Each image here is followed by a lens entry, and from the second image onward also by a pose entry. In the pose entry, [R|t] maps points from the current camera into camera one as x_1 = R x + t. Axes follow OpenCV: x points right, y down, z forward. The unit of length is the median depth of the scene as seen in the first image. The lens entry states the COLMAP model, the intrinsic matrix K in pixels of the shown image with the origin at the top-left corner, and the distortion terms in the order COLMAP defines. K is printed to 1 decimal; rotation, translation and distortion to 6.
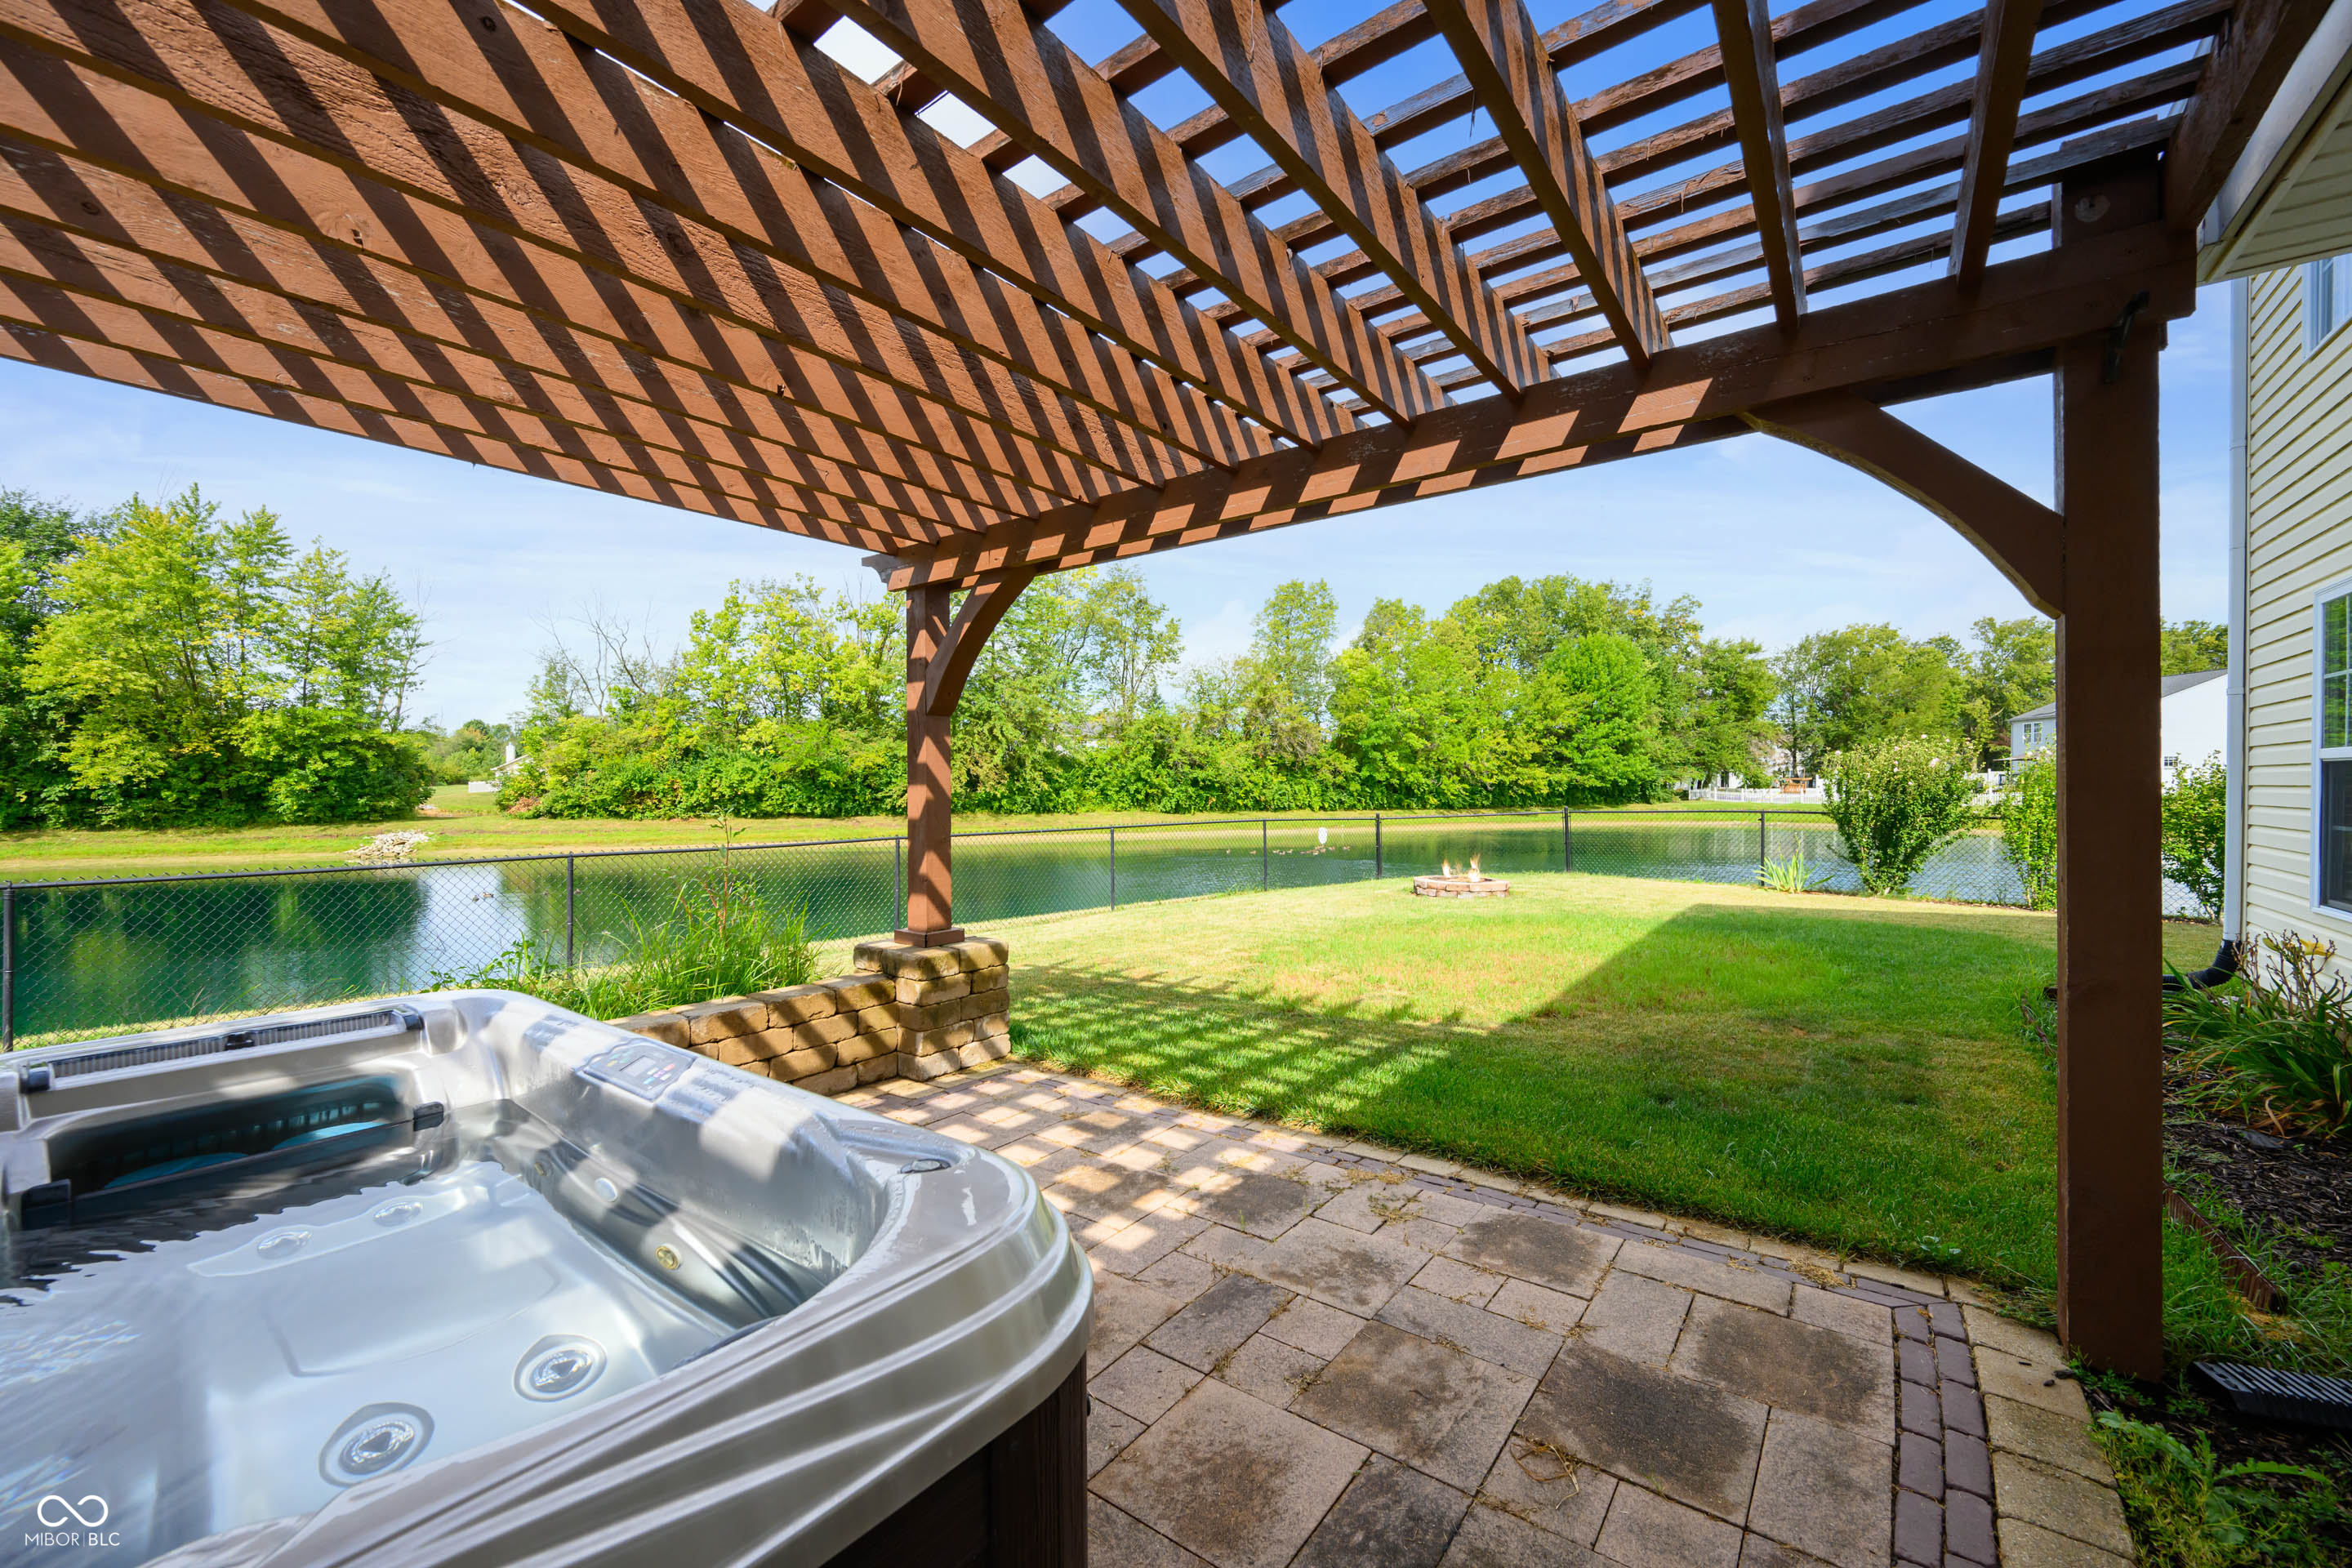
lens RADIAL K [[927.8, 0, 1169.4], [0, 927.8, 793.4], [0, 0, 1]] dist [-0.001067, 0.000301]
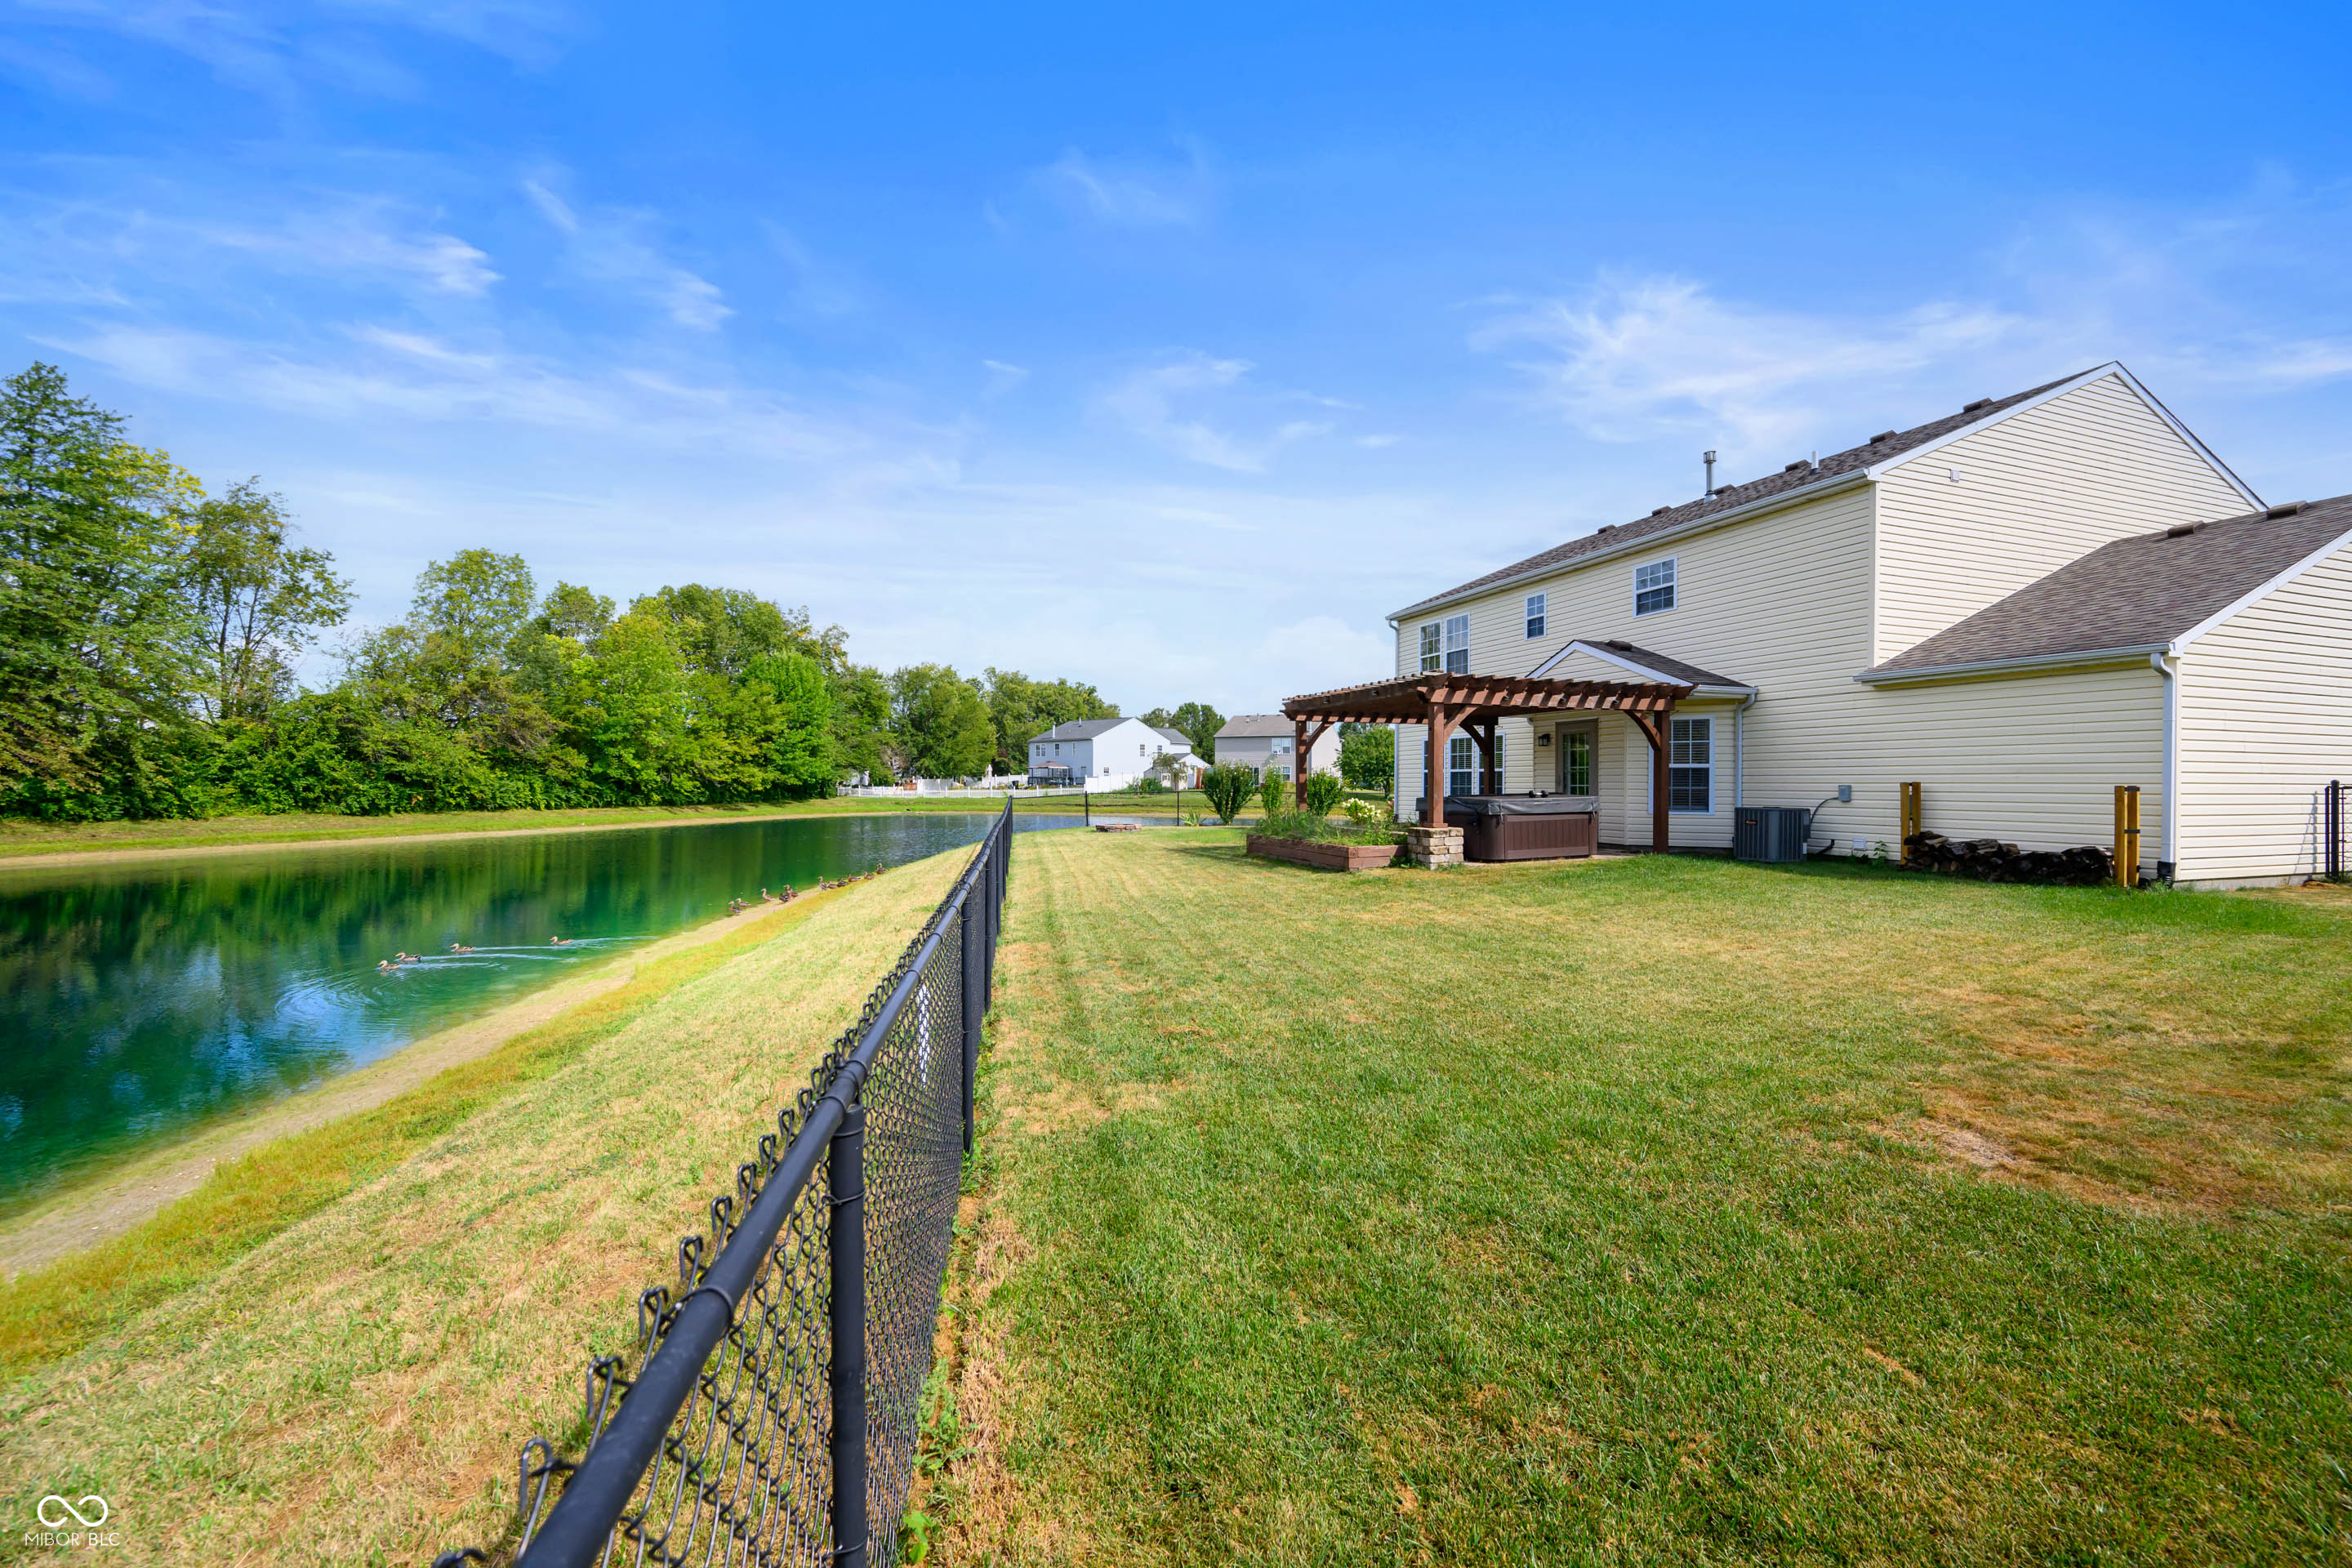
lens RADIAL K [[927.8, 0, 1169.4], [0, 927.8, 793.4], [0, 0, 1]] dist [-0.001067, 0.000301]
pose [[0.555785, -0.003714, 0.831318, -0.253577], [0.002455, 0.999993, 0.002826, 0.001616], [-0.831322, 0.000471, 0.555790, -0.030185]]
